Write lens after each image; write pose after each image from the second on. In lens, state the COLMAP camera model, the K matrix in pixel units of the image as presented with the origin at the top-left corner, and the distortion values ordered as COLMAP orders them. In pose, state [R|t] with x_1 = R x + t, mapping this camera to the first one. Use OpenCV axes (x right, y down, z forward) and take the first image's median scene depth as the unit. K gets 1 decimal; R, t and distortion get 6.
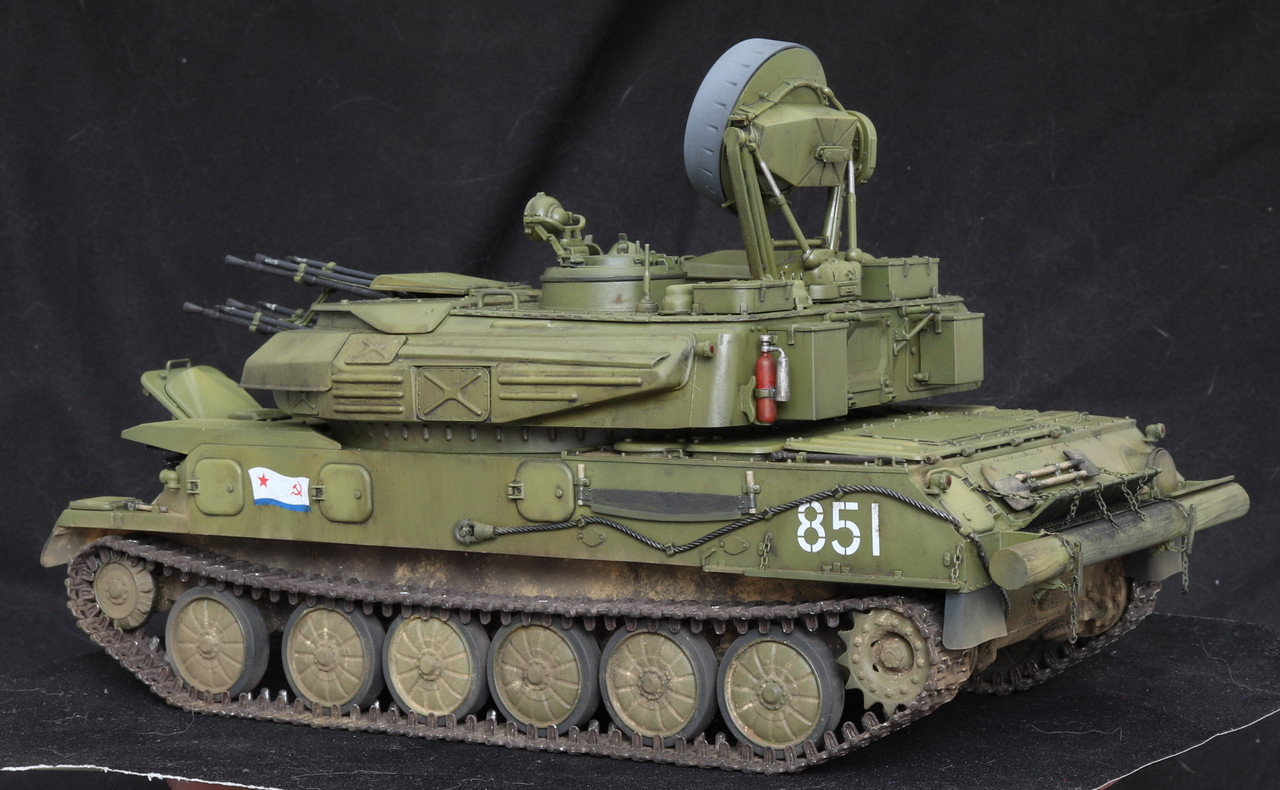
lens RADIAL K [[2700.5, 0, 640.0], [0, 2700.5, 395.0], [0, 0, 1]] dist [-0.014335, -0.241450]
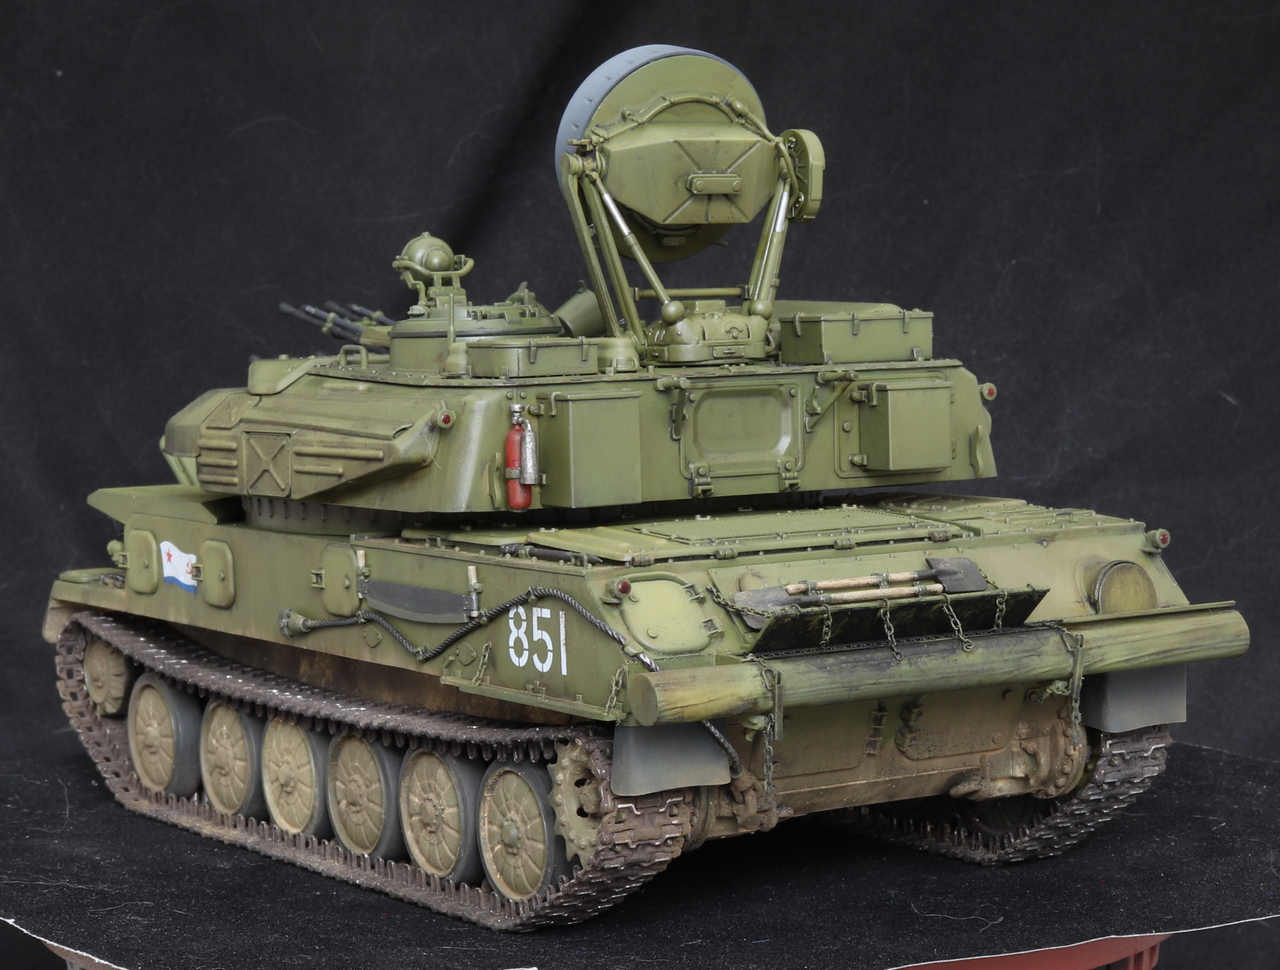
lens RADIAL K [[3179.4, 0, 640.0], [0, 3179.4, 485.0], [0, 0, 1]] dist [0.003997, 0.387332]
pose [[0.903606, 0.030100, -0.427306, 0.480268], [-0.026731, 0.999546, 0.013883, -0.011363], [0.427530, -0.001123, 0.904001, 0.125405]]
